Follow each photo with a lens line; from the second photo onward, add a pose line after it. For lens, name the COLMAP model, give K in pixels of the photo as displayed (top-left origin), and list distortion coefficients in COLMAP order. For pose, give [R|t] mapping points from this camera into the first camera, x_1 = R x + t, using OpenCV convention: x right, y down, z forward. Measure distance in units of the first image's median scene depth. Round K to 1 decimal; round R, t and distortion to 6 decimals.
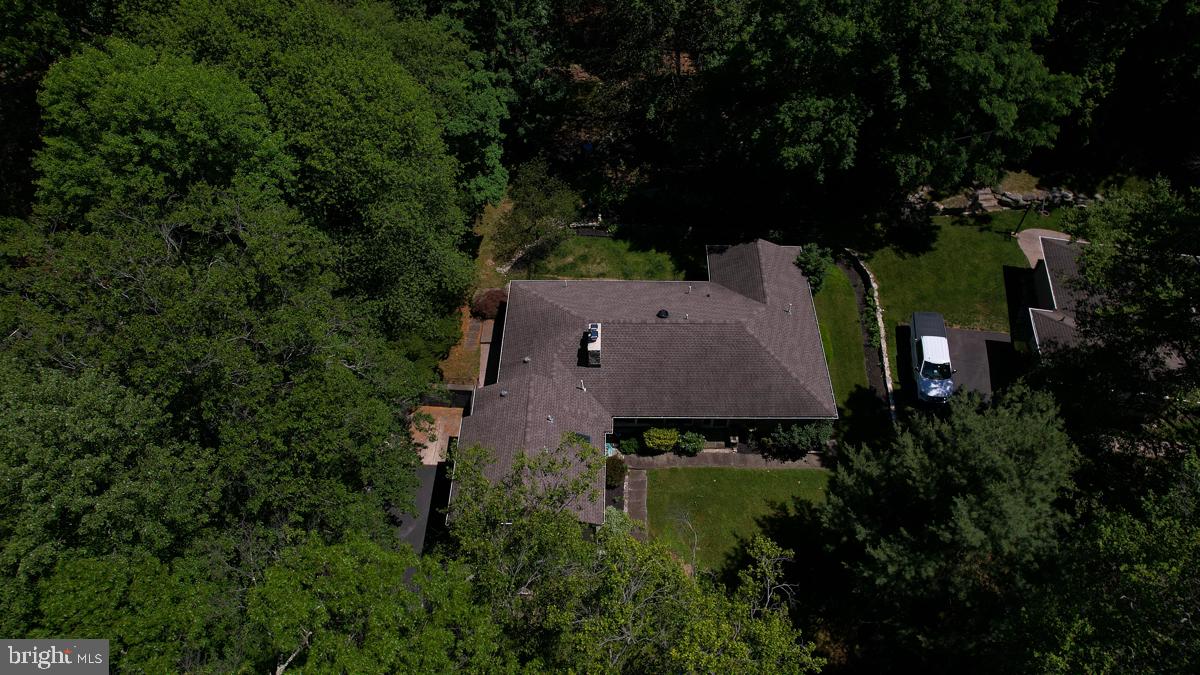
lens RADIAL K [[766.6, 0, 606.4], [0, 766.6, 337.5], [0, 0, 1]] dist [-0.071116, 0.079558]
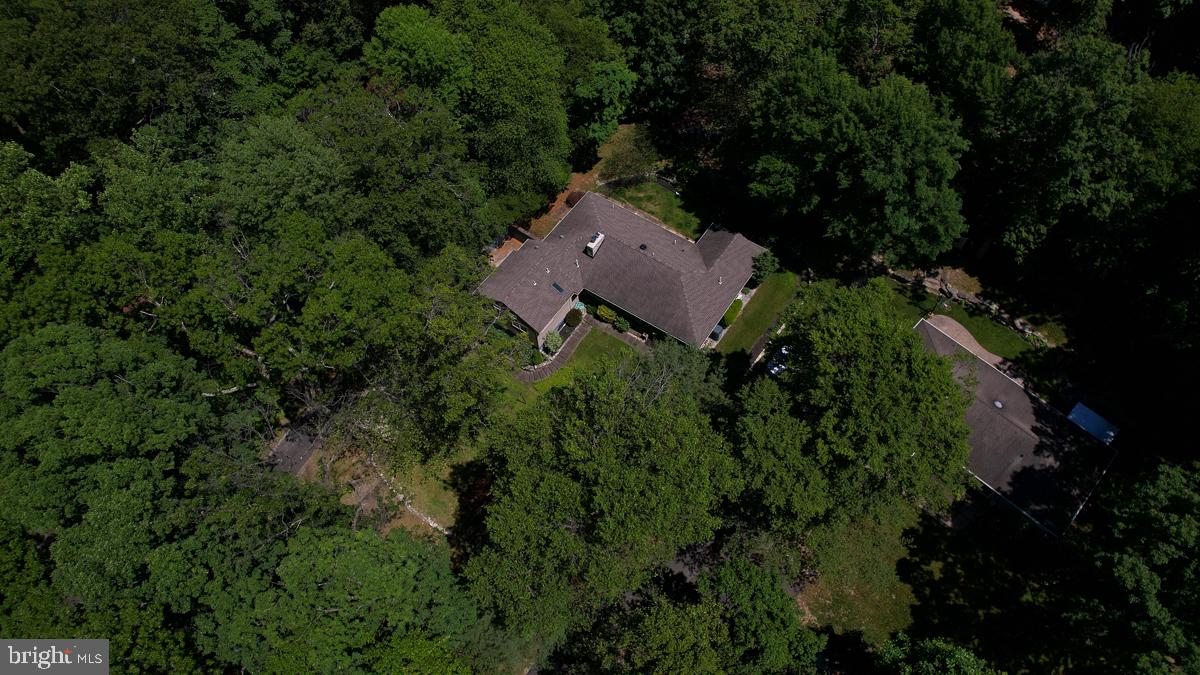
lens RADIAL K [[766.6, 0, 606.4], [0, 766.6, 337.5], [0, 0, 1]] dist [-0.071116, 0.079558]
pose [[0.833704, 0.464342, -0.298871, 0.585509], [-0.423422, 0.884963, 0.193788, -0.142502], [0.354474, -0.035014, 0.934410, -0.553382]]
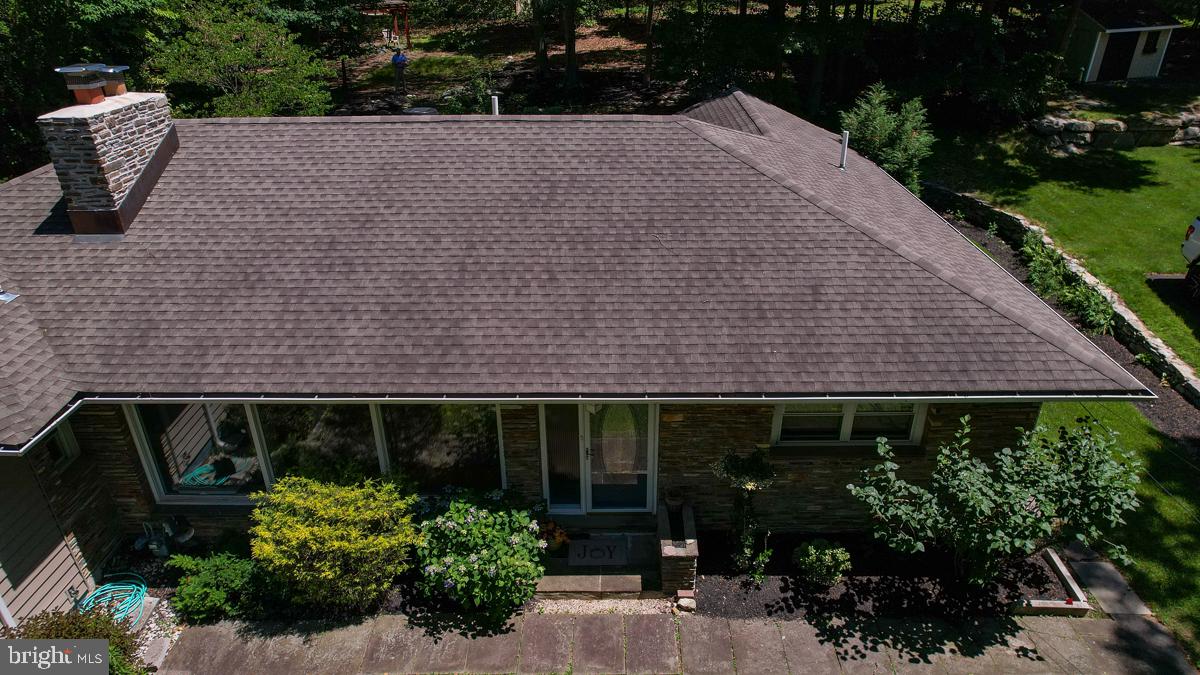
lens RADIAL K [[766.6, 0, 606.4], [0, 766.6, 337.5], [0, 0, 1]] dist [-0.071116, 0.079558]
pose [[0.999943, -0.002061, 0.010447, 0.143323], [0.006031, 0.918189, -0.396097, 0.164020], [-0.008776, 0.396138, 0.918149, 0.769071]]
